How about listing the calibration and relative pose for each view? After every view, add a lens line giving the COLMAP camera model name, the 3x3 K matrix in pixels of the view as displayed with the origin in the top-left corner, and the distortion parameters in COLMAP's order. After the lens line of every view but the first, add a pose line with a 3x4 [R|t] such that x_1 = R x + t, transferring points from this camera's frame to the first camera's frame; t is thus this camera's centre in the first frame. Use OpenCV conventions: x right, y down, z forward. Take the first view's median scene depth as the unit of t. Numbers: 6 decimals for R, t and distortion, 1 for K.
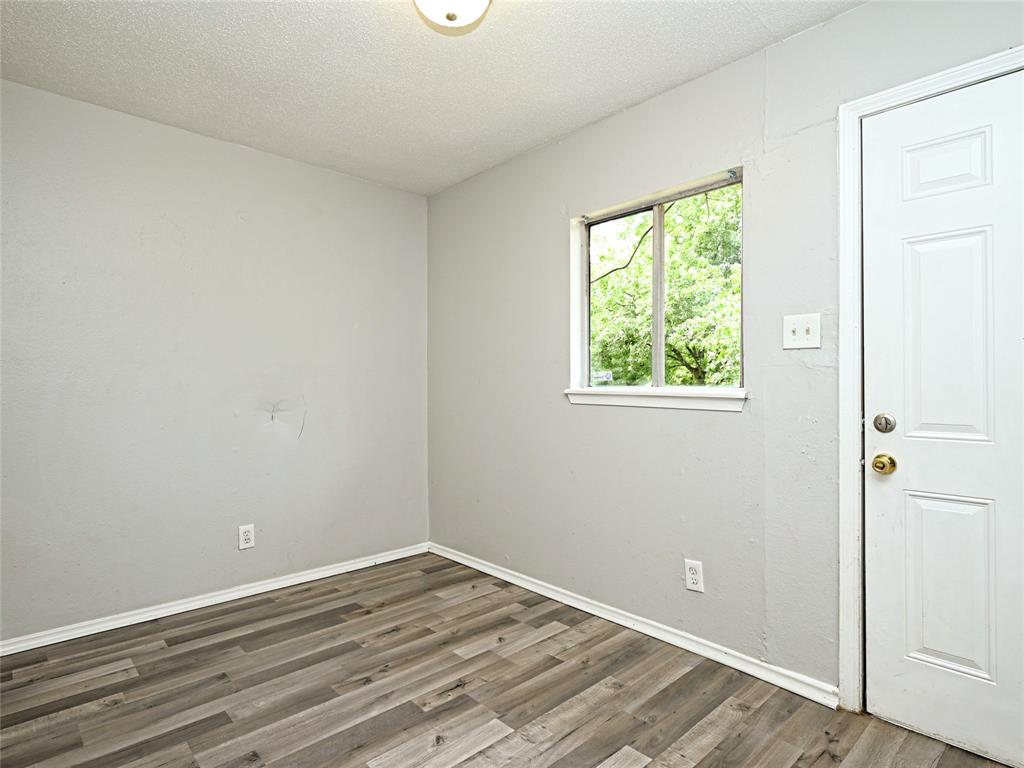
lens RADIAL K [[549.2, 0, 512.0], [0, 549.2, 384.0], [0, 0, 1]] dist [0.004225, -0.000845]
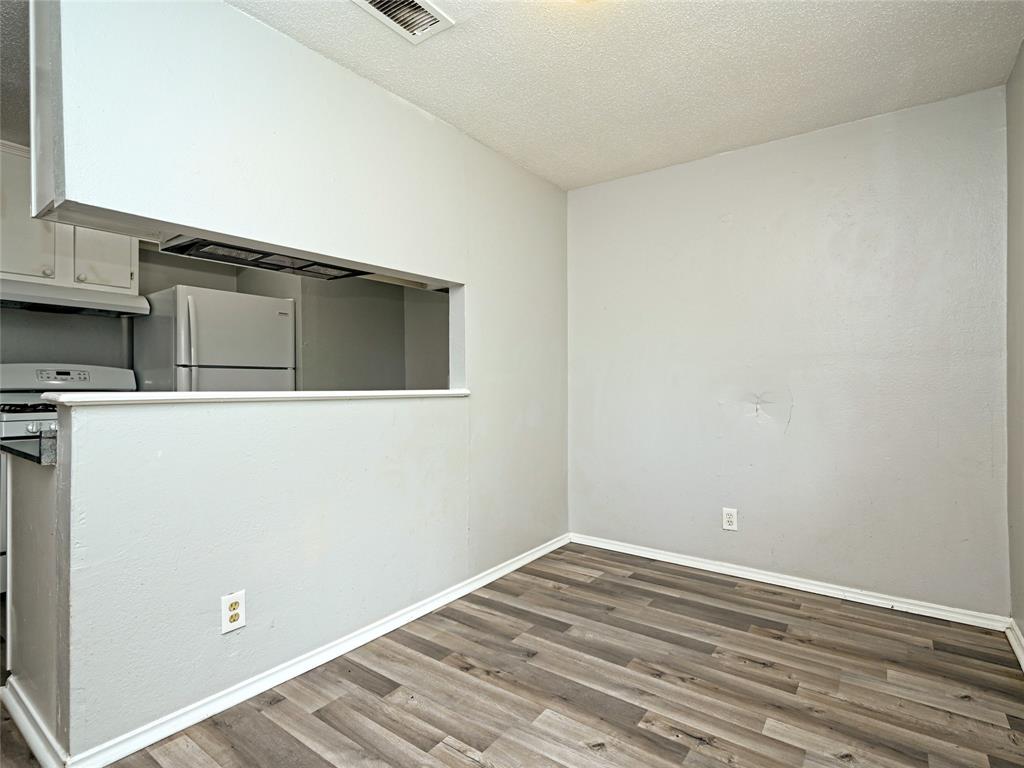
lens RADIAL K [[512.9, 0, 512.0], [0, 512.9, 384.0], [0, 0, 1]] dist [0.000829, 0.000239]
pose [[0.204036, 0.008103, -0.978930, 0.483043], [0.003975, 0.999951, 0.009105, 0.005579], [0.978955, -0.005749, 0.203994, 0.461048]]
